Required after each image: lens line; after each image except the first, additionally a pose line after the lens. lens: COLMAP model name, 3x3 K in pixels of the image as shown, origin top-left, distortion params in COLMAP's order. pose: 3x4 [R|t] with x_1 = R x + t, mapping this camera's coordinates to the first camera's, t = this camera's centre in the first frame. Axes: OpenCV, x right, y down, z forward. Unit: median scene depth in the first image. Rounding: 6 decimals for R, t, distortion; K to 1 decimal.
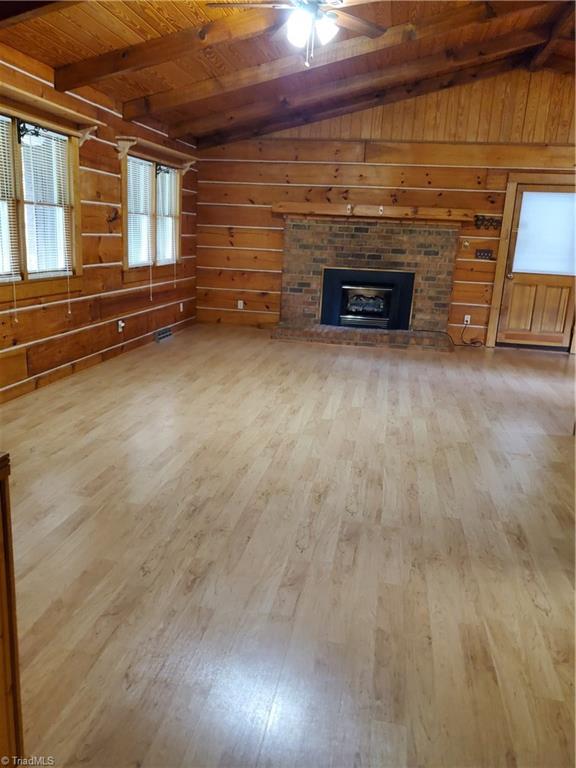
lens RADIAL K [[606.5, 0, 258.8], [0, 606.5, 385.9], [0, 0, 1]] dist [0.010191, -0.016004]
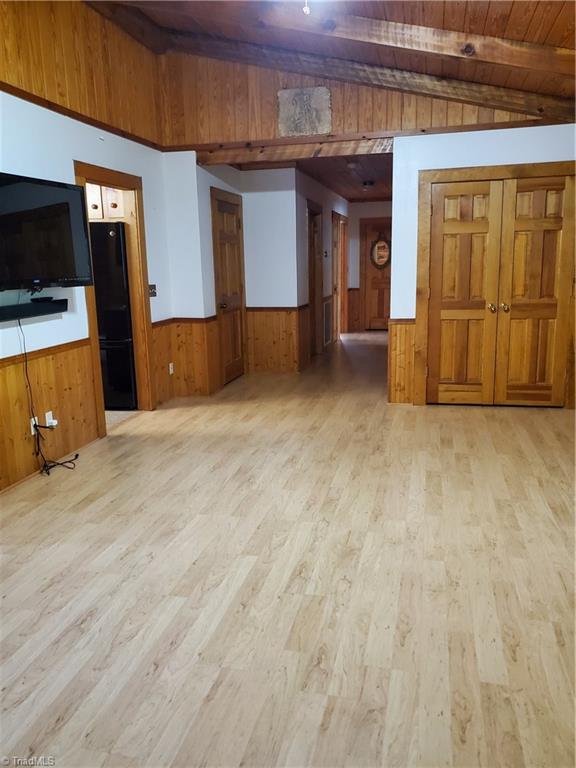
lens RADIAL K [[606.5, 0, 282.8], [0, 606.5, 381.0], [0, 0, 1]] dist [0.010191, -0.016004]
pose [[-0.999500, -0.027365, 0.015825, 0.045132], [-0.017955, 0.903461, 0.428294, -0.236423], [-0.026018, 0.427795, -0.903501, 0.919477]]
